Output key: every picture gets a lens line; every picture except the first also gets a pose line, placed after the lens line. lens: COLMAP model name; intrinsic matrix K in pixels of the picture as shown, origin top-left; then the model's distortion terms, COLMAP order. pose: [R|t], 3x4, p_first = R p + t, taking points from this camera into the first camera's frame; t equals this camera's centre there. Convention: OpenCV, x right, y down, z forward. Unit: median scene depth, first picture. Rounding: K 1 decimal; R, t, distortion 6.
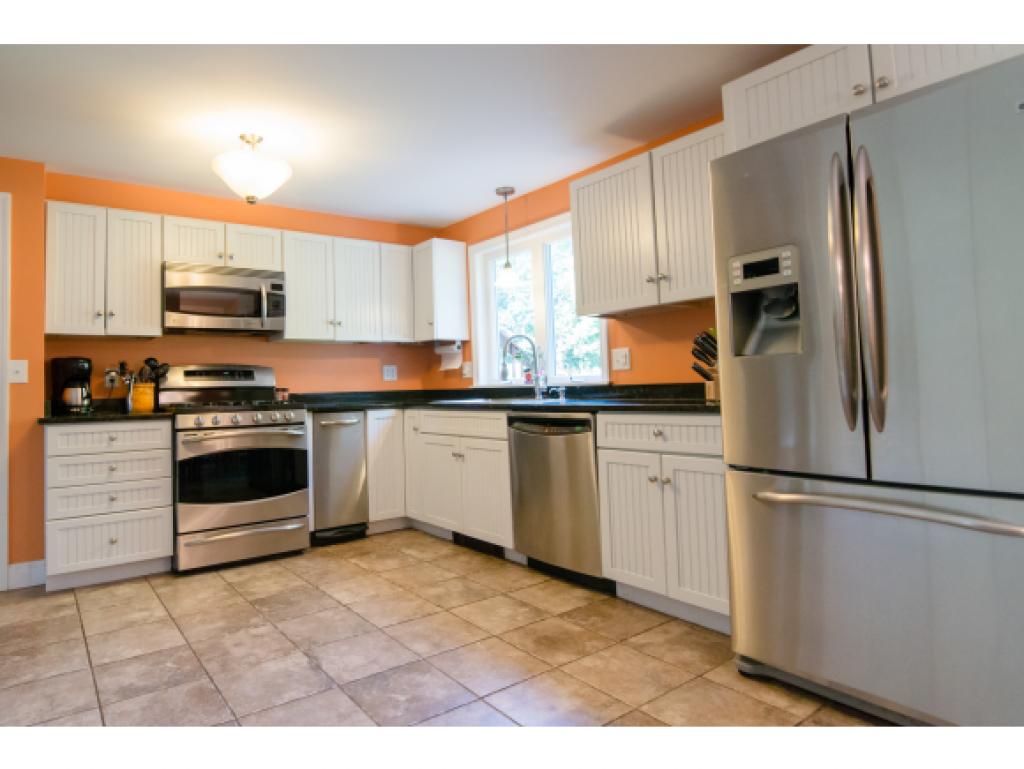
lens RADIAL K [[650.2, 0, 488.6], [0, 650.2, 359.1], [0, 0, 1]] dist [-0.000708, -0.006605]
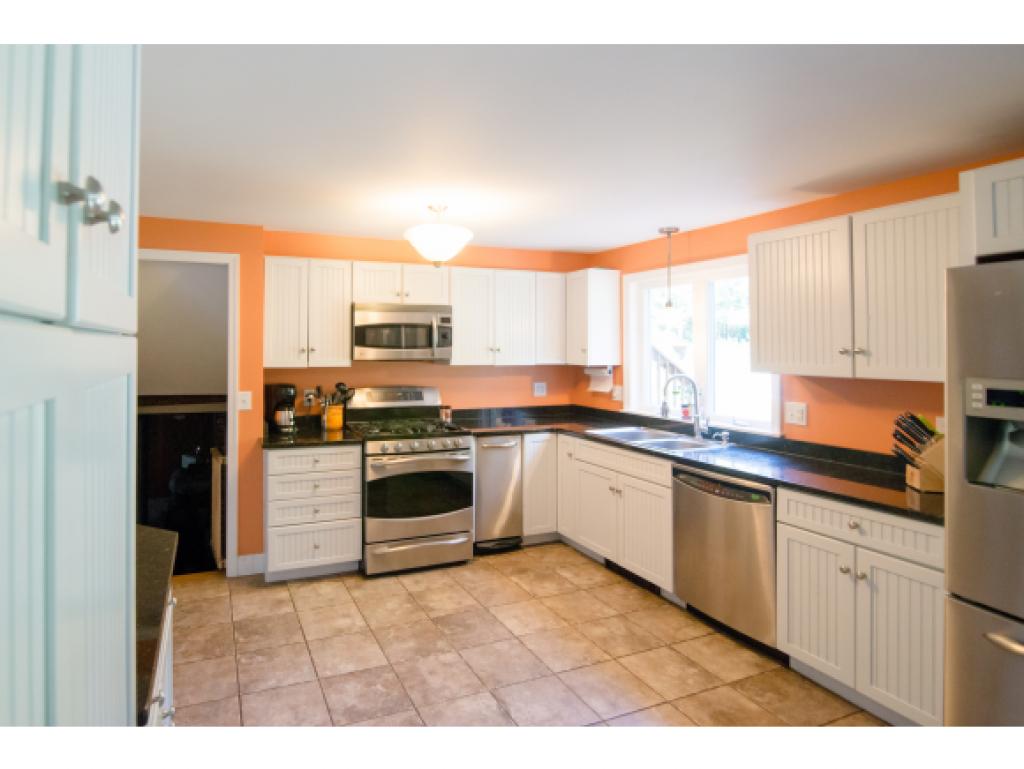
lens RADIAL K [[615.6, 0, 441.7], [0, 615.6, 341.5], [0, 0, 1]] dist [-0.007180, -0.002737]
pose [[0.969632, 0.026235, -0.243158, -0.090632], [-0.013587, 0.998473, 0.053549, -0.152194], [0.244192, -0.048619, 0.968507, -0.013639]]
